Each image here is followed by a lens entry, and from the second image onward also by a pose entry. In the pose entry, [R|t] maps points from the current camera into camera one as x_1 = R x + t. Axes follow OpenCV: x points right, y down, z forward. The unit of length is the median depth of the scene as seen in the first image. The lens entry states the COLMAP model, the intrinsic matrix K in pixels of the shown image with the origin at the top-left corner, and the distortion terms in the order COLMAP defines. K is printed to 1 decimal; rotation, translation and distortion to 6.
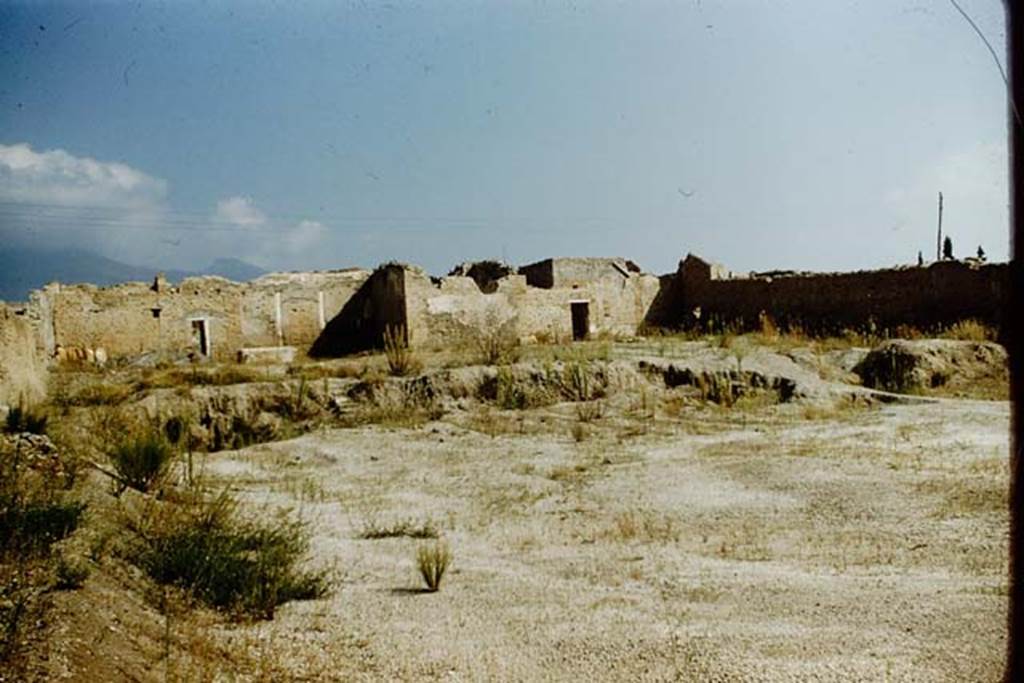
lens RADIAL K [[1165.4, 0, 512.0], [0, 1165.4, 341.5], [0, 0, 1]] dist [-0.122901, 0.050142]
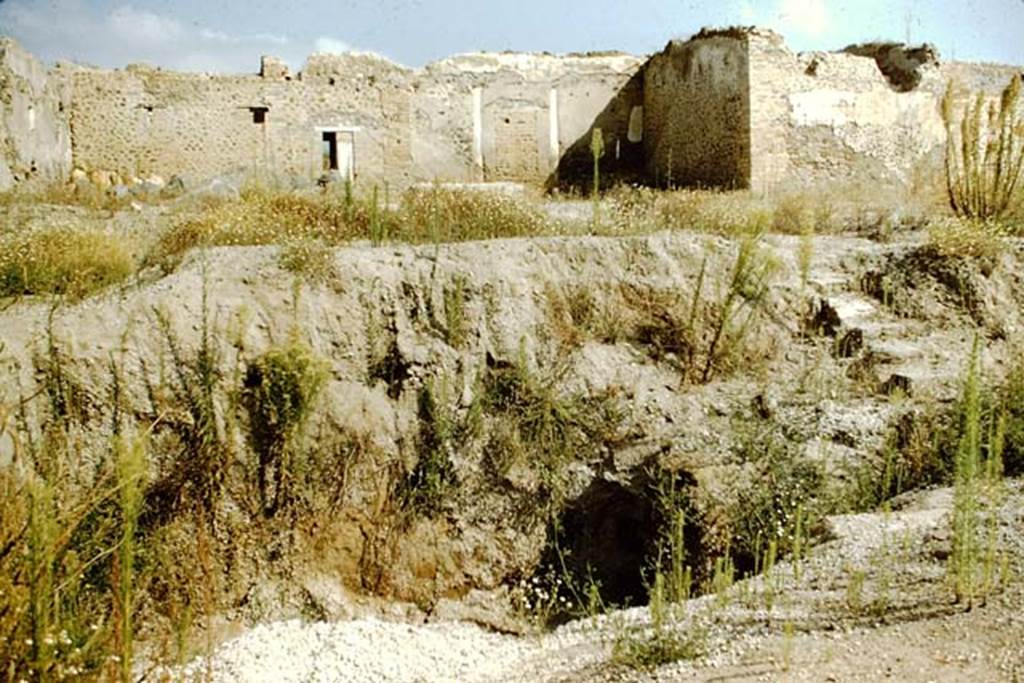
lens RADIAL K [[1165.4, 0, 512.0], [0, 1165.4, 341.5], [0, 0, 1]] dist [-0.122901, 0.050142]
pose [[0.994216, 0.047043, -0.096544, -0.139140], [-0.036855, 0.993818, 0.104723, 0.021632], [0.100874, -0.100559, 0.989804, 0.486295]]
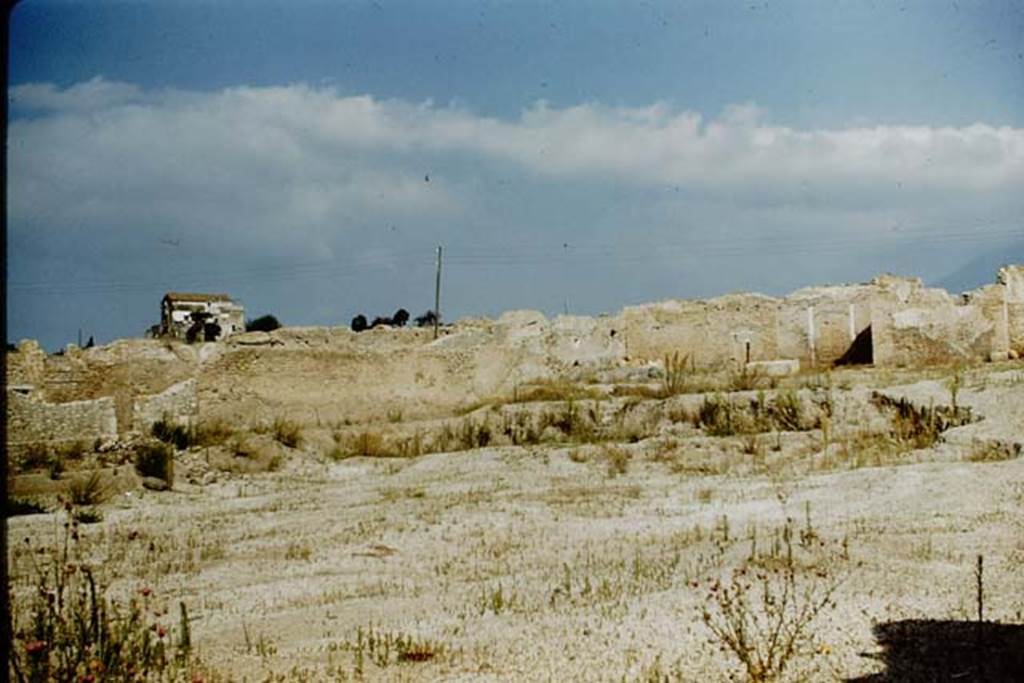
lens RADIAL K [[1165.4, 0, 512.0], [0, 1165.4, 341.5], [0, 0, 1]] dist [-0.122901, 0.050142]
pose [[0.654418, -0.002908, -0.756127, 0.448271], [0.012923, 0.999890, 0.007340, -0.024163], [0.756022, -0.014575, 0.654384, 0.127108]]
